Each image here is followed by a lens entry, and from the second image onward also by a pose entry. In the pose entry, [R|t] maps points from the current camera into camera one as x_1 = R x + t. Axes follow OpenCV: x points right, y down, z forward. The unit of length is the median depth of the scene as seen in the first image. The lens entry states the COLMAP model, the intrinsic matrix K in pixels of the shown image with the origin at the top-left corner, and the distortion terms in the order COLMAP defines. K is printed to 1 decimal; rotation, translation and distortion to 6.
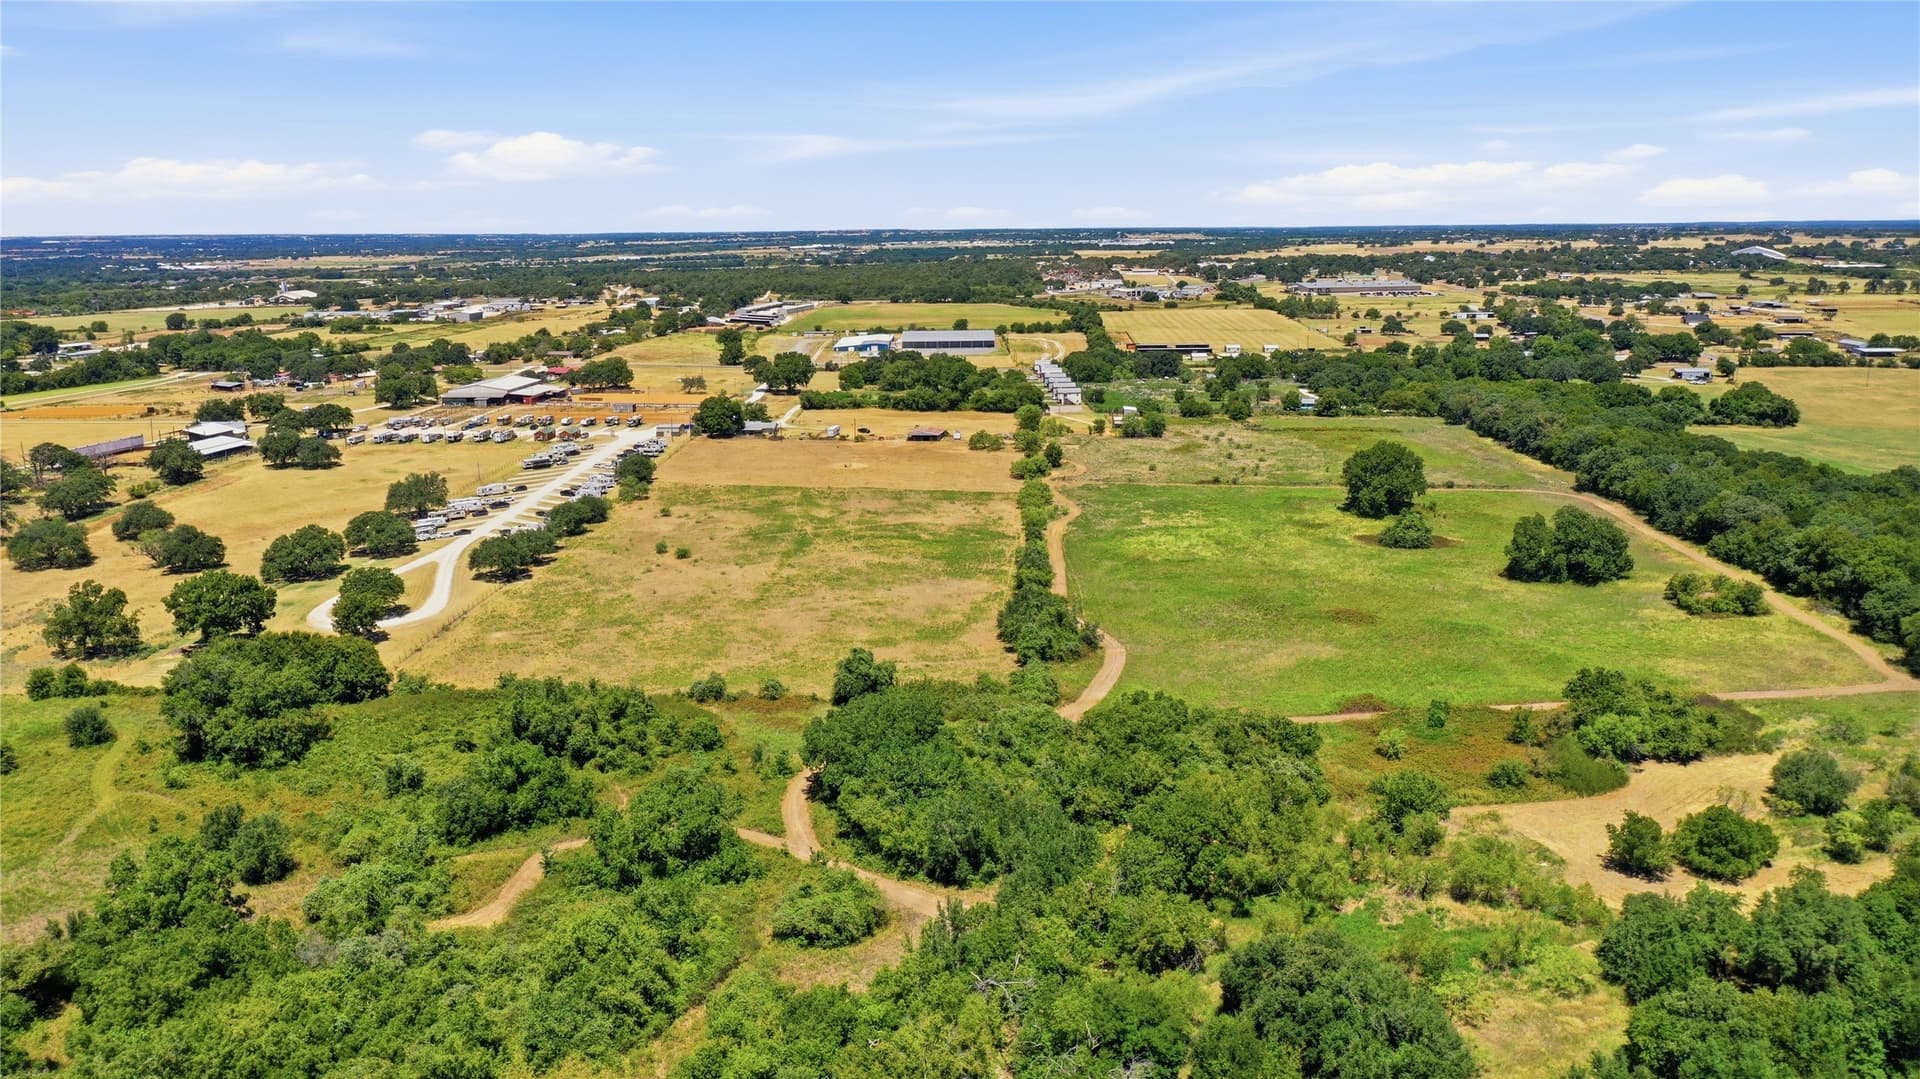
lens RADIAL K [[1536.5, 0, 951.9], [0, 1536.5, 540.3], [0, 0, 1]] dist [0.005171, 0.000680]
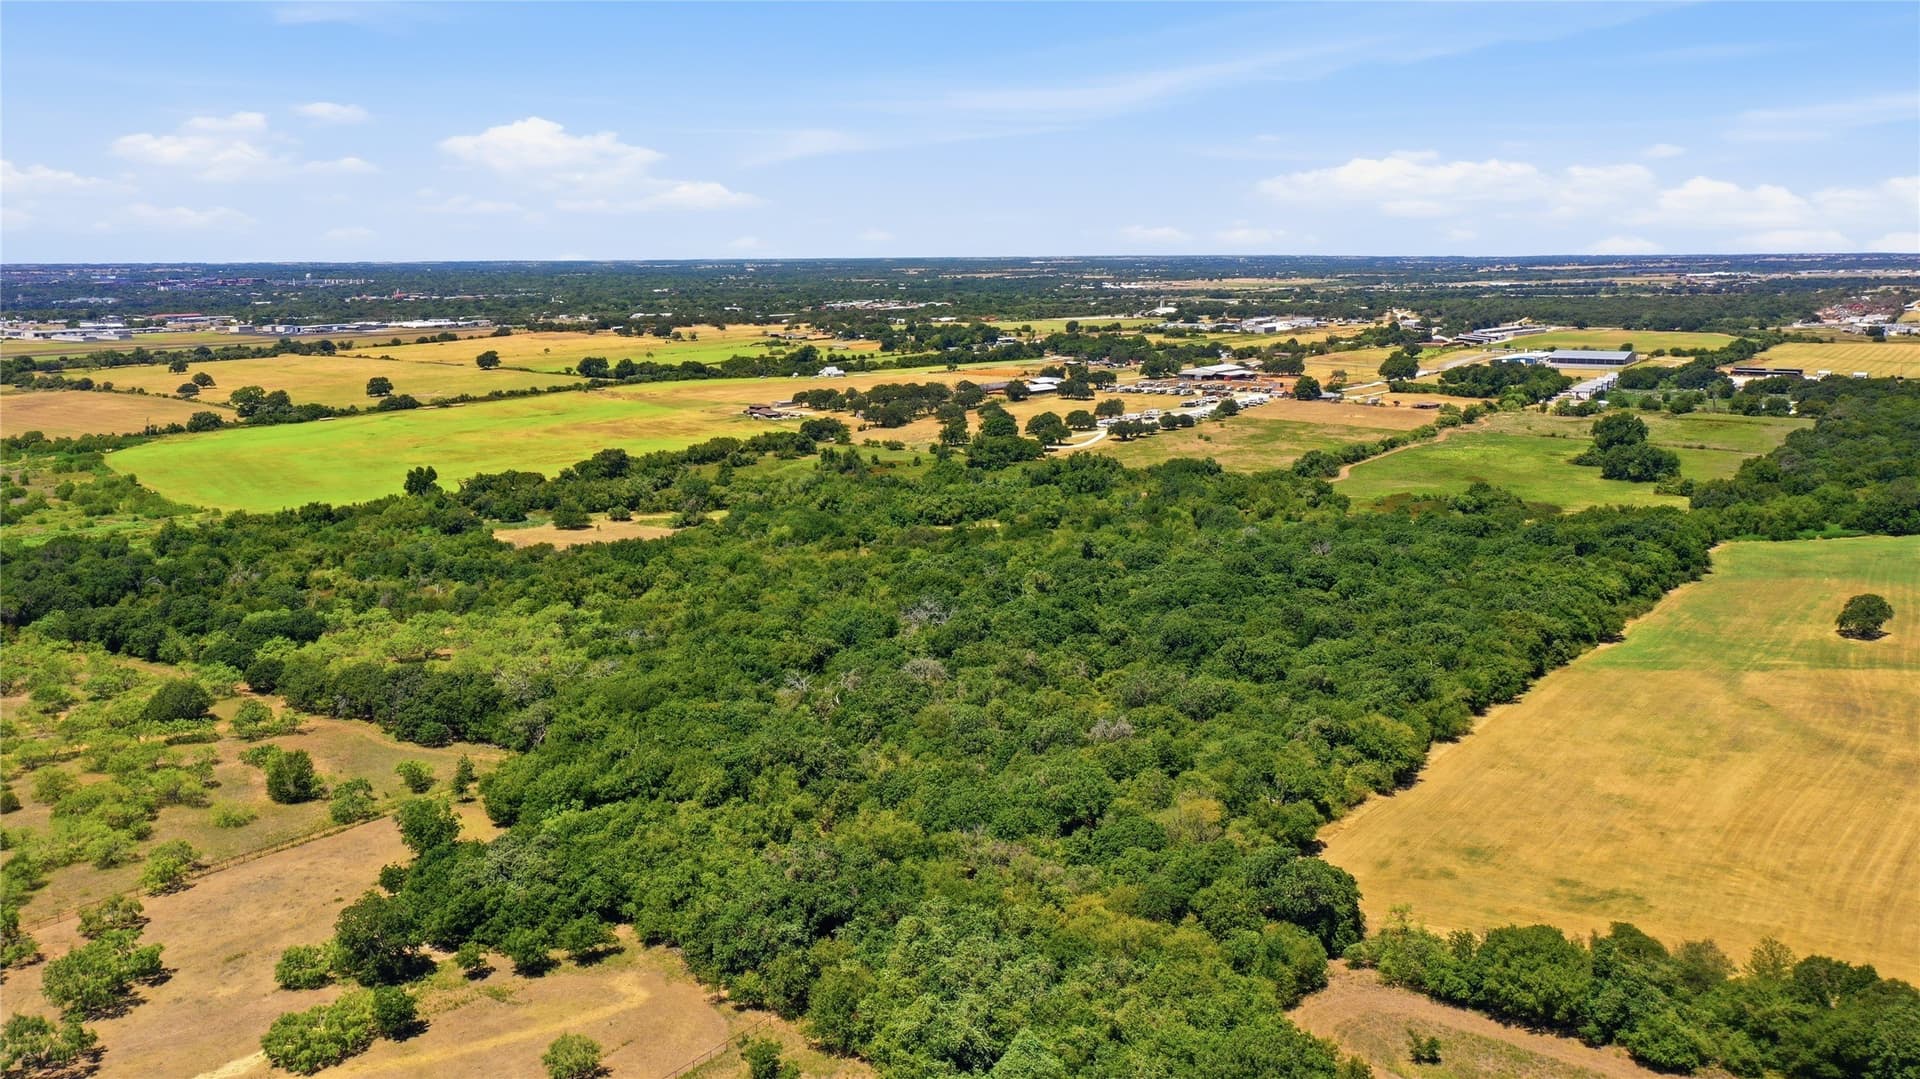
lens RADIAL K [[1536.5, 0, 954.7], [0, 1536.5, 539.2], [0, 0, 1]] dist [0.005171, 0.000680]
pose [[0.837273, 0.104134, -0.536777, 0.550079], [-0.111810, 0.993560, 0.018346, 0.118236], [0.535231, 0.044656, 0.843525, -0.759959]]
